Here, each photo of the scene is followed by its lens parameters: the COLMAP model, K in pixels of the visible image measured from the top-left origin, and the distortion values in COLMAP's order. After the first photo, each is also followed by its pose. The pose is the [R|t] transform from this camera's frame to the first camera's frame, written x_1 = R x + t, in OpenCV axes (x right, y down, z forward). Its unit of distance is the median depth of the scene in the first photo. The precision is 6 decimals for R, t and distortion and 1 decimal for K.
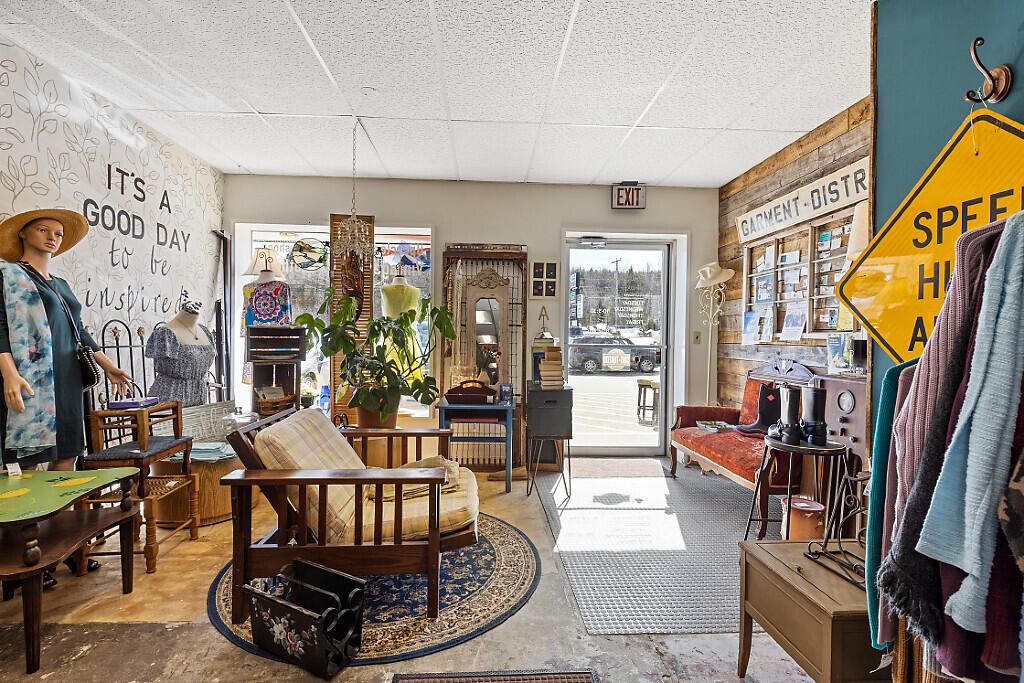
lens RADIAL K [[464.5, 0, 507.3], [0, 464.5, 341.1], [0, 0, 1]] dist [-0.001392, -0.002216]
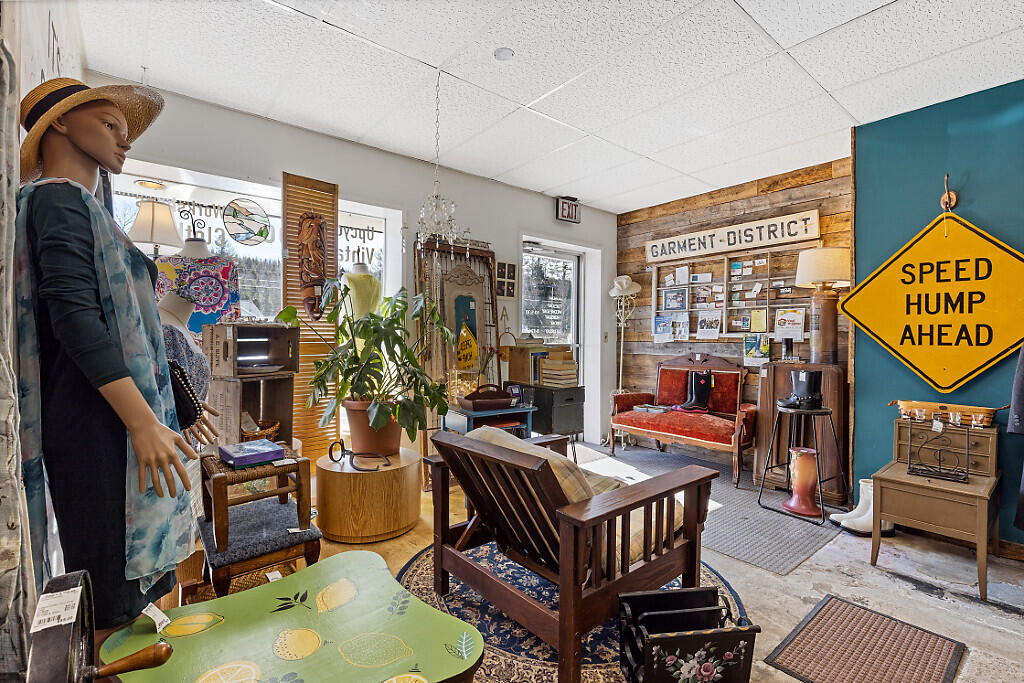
lens RADIAL K [[464.5, 0, 509.1], [0, 464.5, 338.7], [0, 0, 1]] dist [-0.001392, -0.002216]
pose [[0.806934, -0.007541, 0.590593, -0.607234], [0.009804, 0.999952, -0.000628, -0.006391], [-0.590560, 0.006297, 0.806969, 0.225183]]
